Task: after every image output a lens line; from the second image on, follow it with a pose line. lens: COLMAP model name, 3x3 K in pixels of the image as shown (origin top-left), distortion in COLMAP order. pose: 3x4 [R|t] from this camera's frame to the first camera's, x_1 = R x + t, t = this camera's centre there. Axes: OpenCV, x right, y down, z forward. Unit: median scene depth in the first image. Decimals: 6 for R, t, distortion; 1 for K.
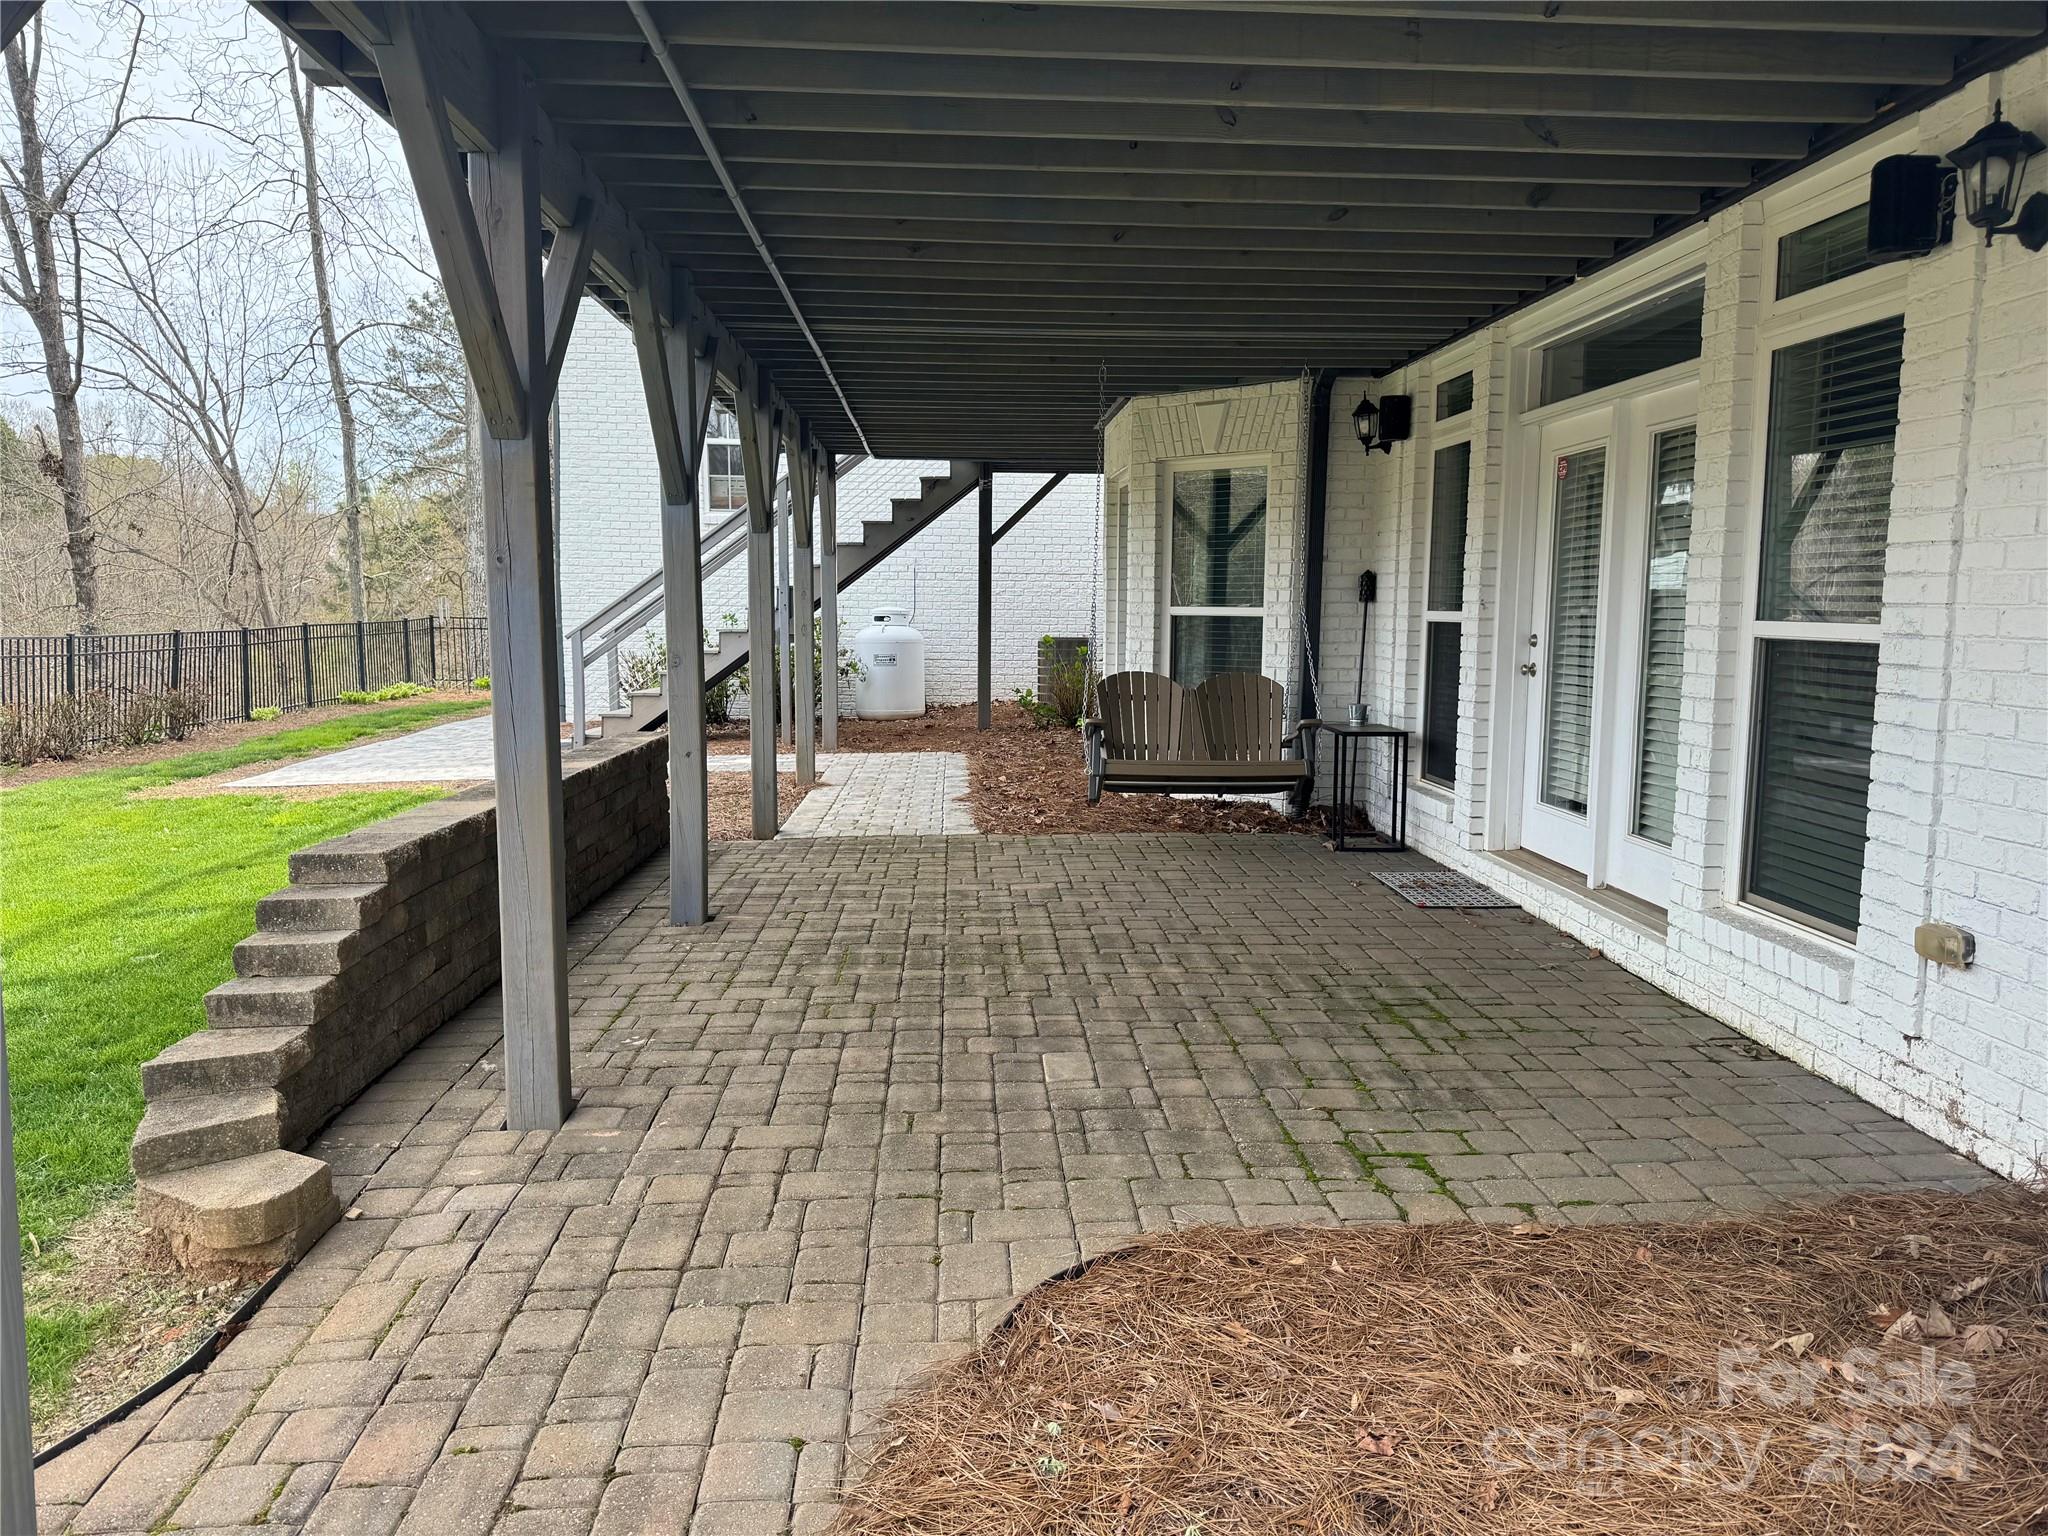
lens RADIAL K [[1428.2, 0, 1027.1], [0, 1428.2, 762.3], [0, 0, 1]] dist [0.009694, -0.006056]
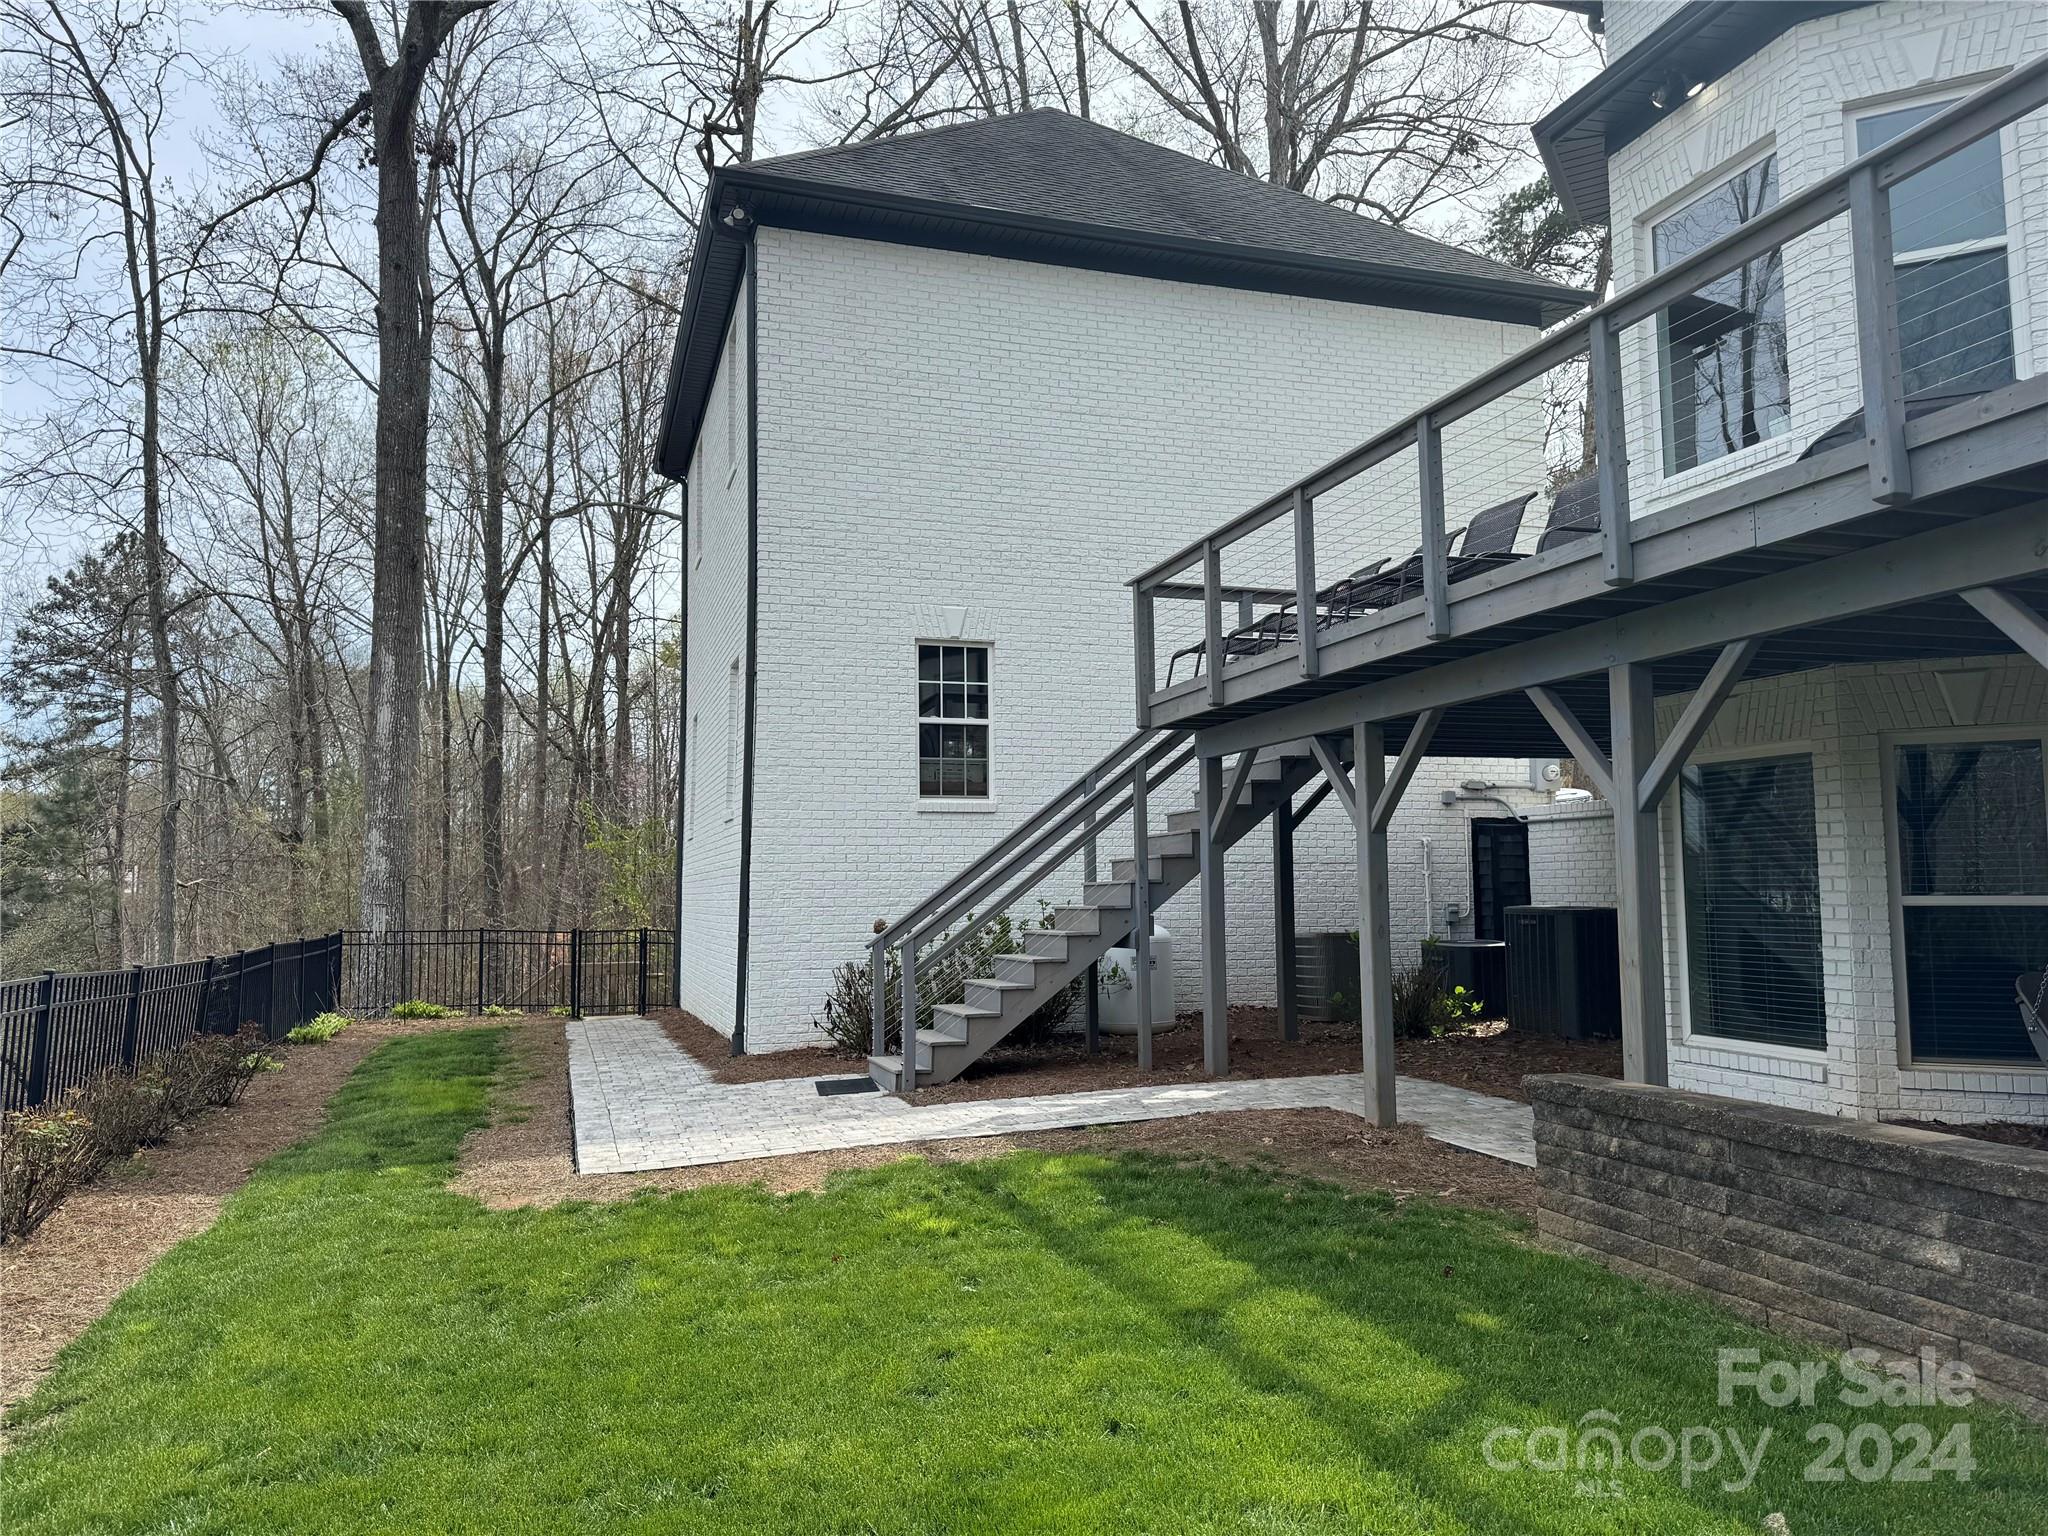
lens RADIAL K [[1428.2, 0, 1020.1], [0, 1428.2, 780.4], [0, 0, 1]] dist [0.009694, -0.006056]
pose [[0.970314, -0.009955, 0.241644, -0.202164], [0.054817, 0.982202, -0.179650, -0.016447], [-0.235554, 0.187563, 0.953590, 0.092509]]
